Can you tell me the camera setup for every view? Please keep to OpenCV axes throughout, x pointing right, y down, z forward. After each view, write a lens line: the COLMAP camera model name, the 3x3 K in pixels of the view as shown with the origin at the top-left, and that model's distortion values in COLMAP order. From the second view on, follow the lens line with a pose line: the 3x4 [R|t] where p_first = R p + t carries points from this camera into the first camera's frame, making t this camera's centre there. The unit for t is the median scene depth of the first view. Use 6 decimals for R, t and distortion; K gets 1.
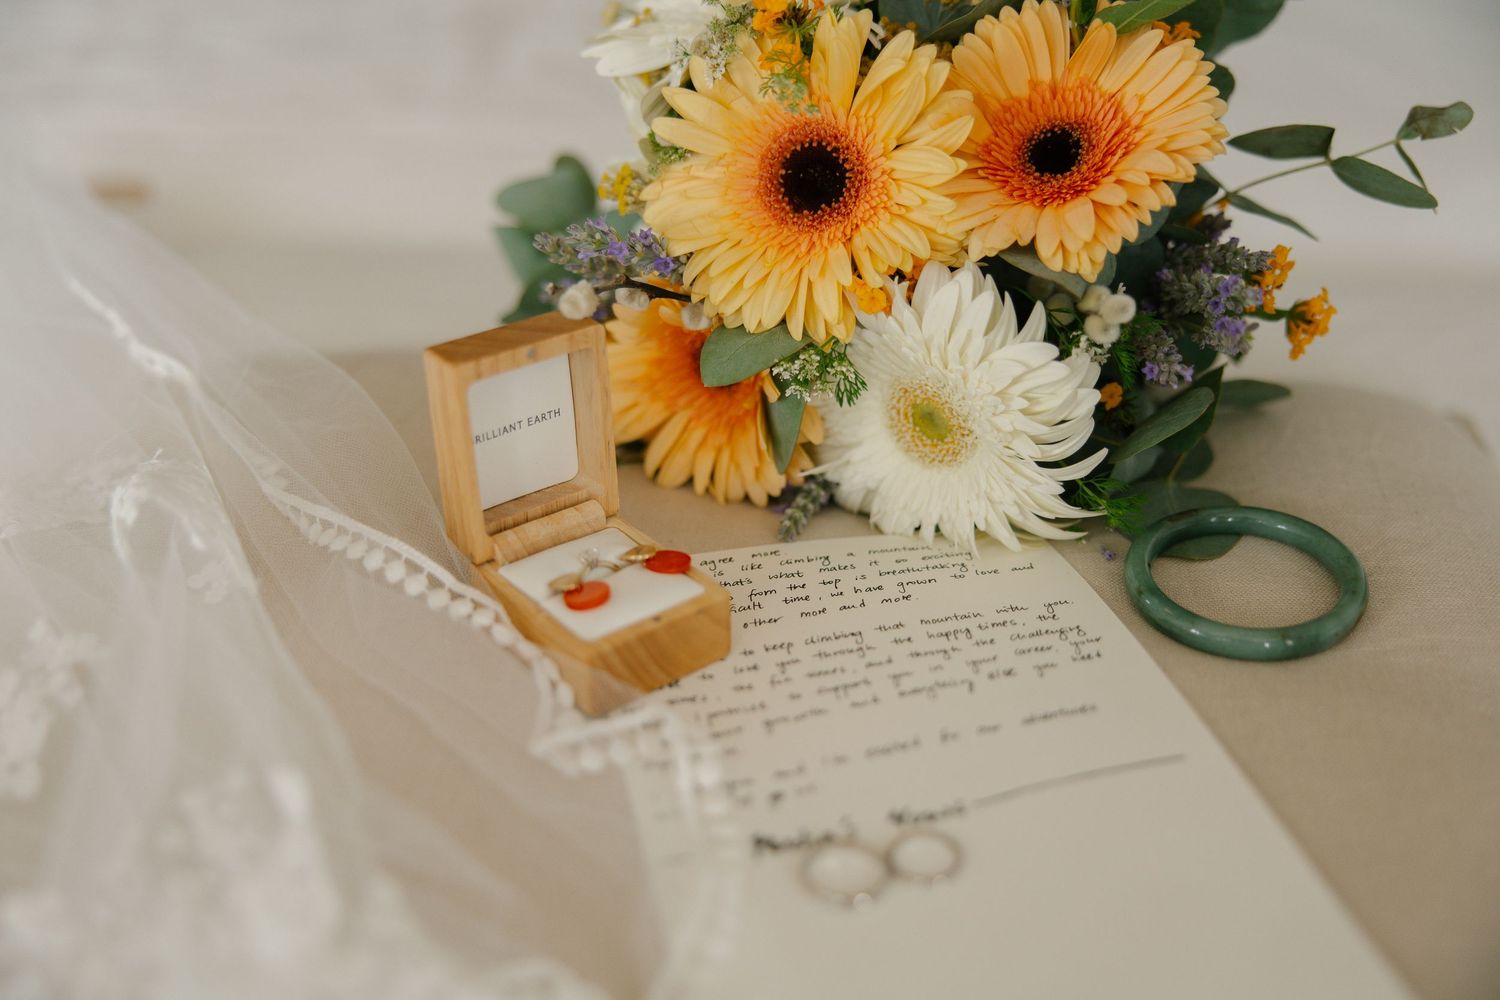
lens RADIAL K [[1616.7, 0, 748.7], [0, 1616.7, 502.9], [0, 0, 1]] dist [-0.008118, 0.000000]
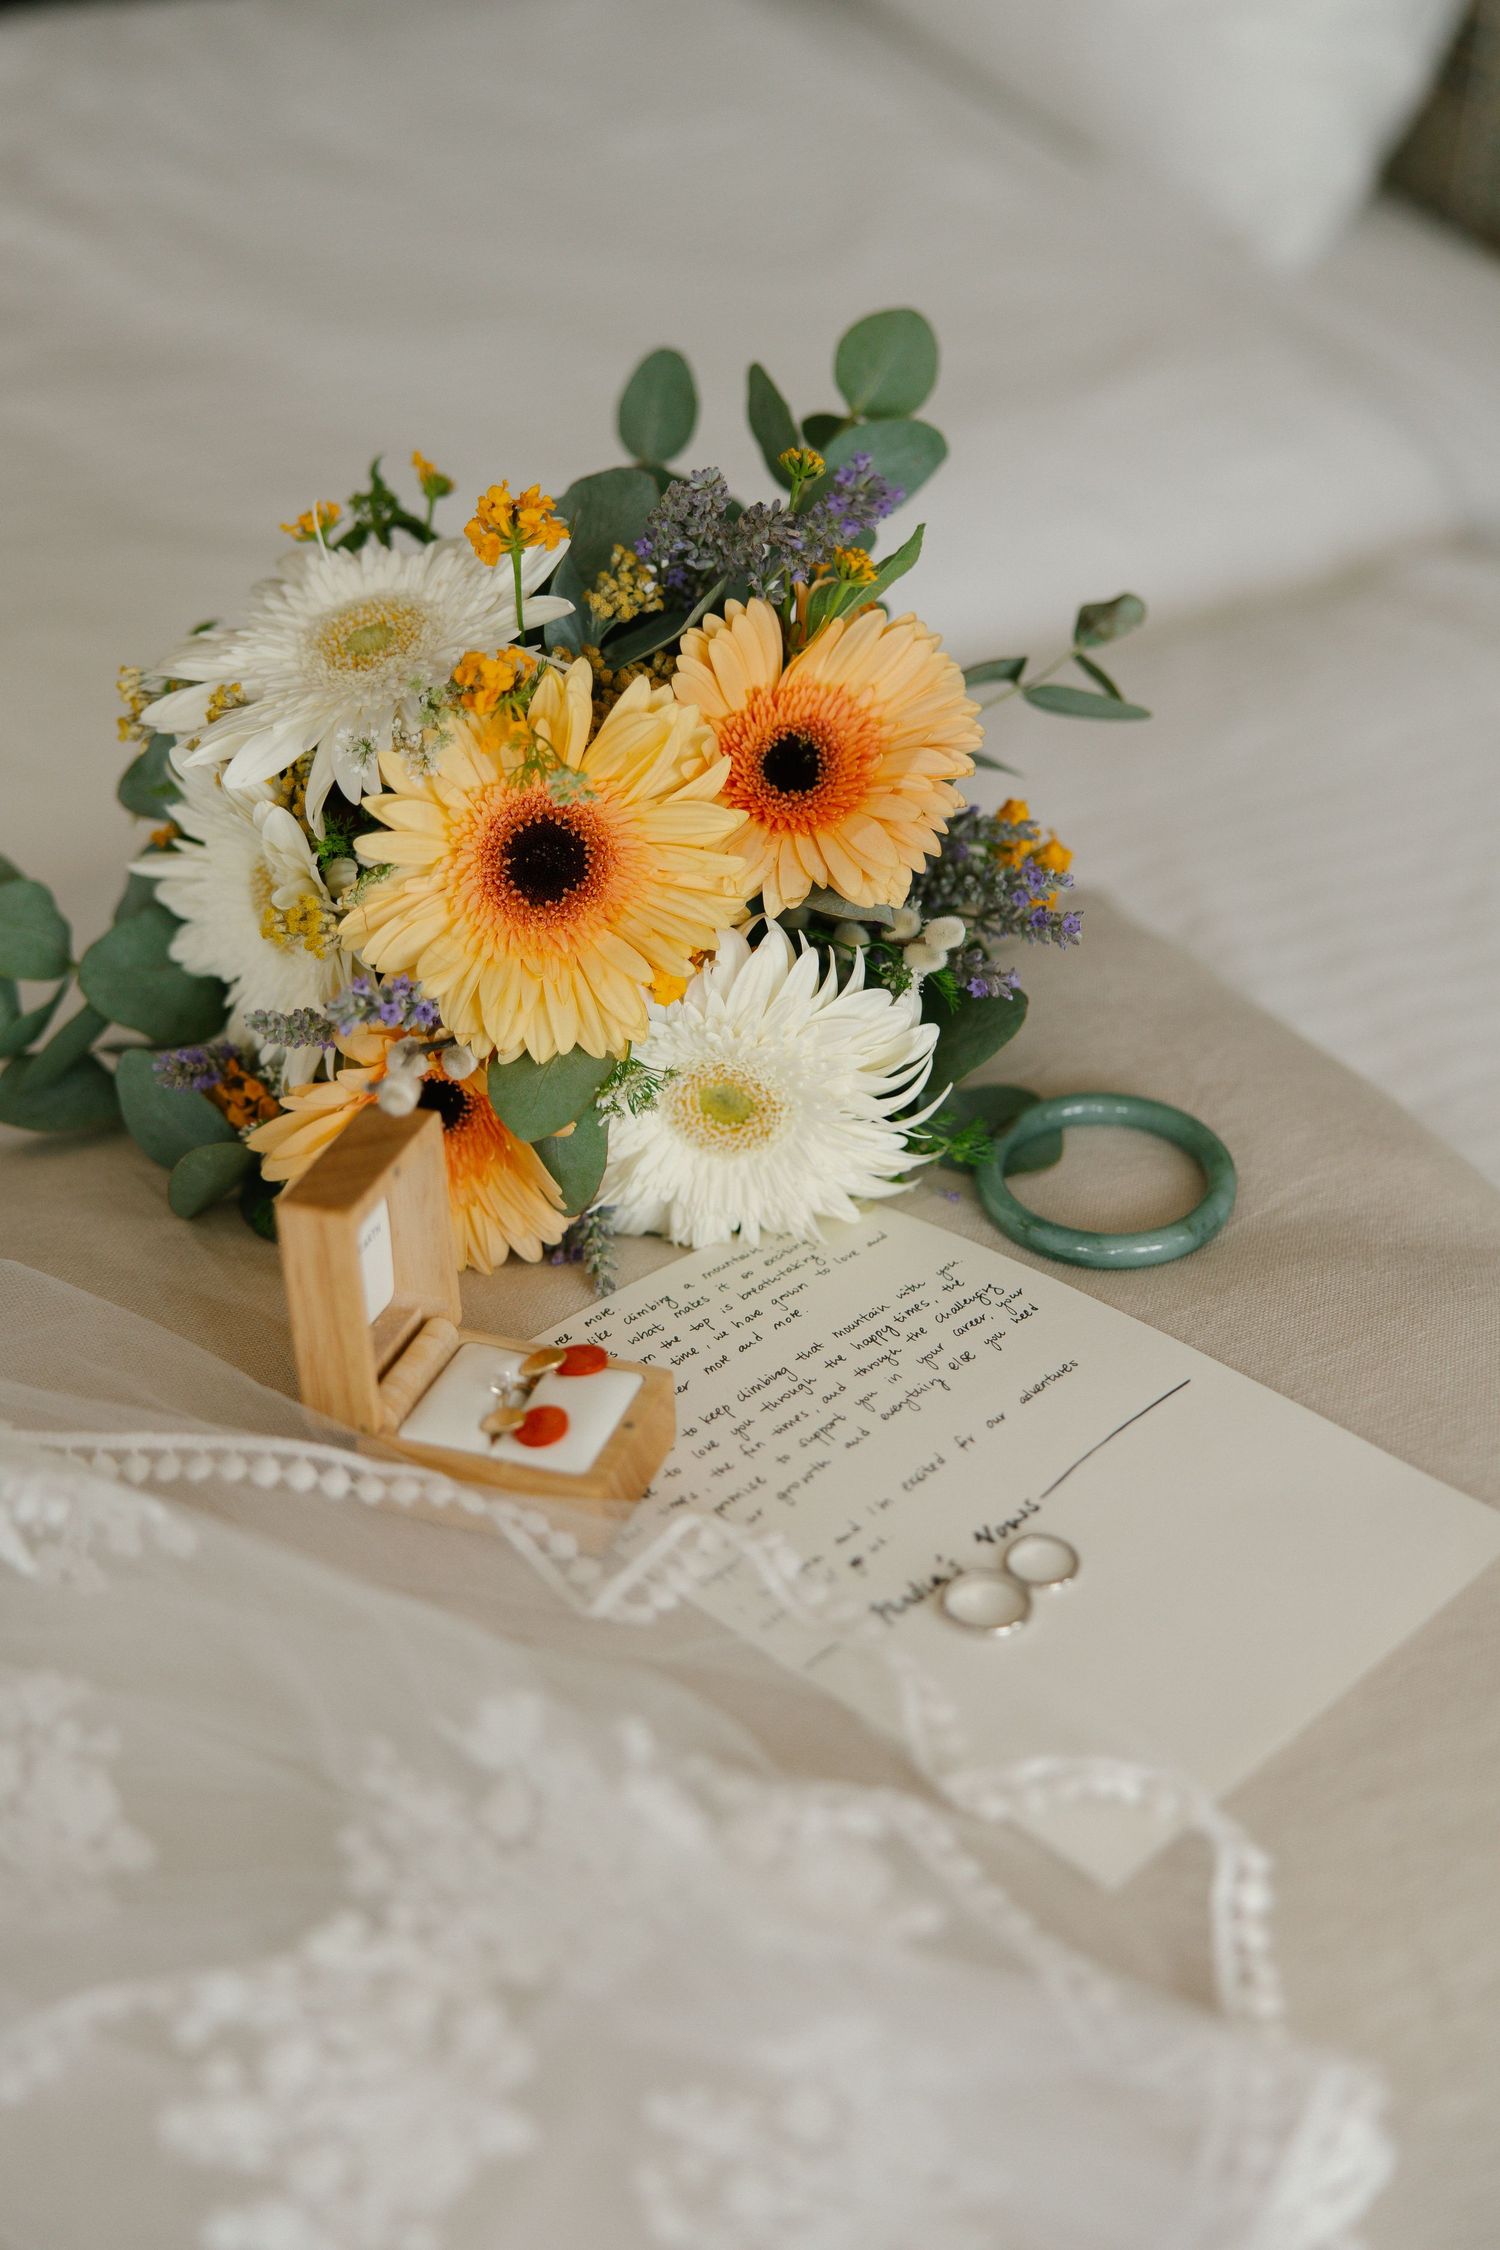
lens RADIAL K [[3332.0, 0, 750.1], [0, 3332.0, 1123.1], [0, 0, 1]] dist [-0.010567, 0.000000]
pose [[0.840085, -0.280936, 0.464038, -0.715821], [0.261489, 0.959220, 0.107333, -0.235010], [-0.475268, 0.031172, 0.879289, -0.545100]]
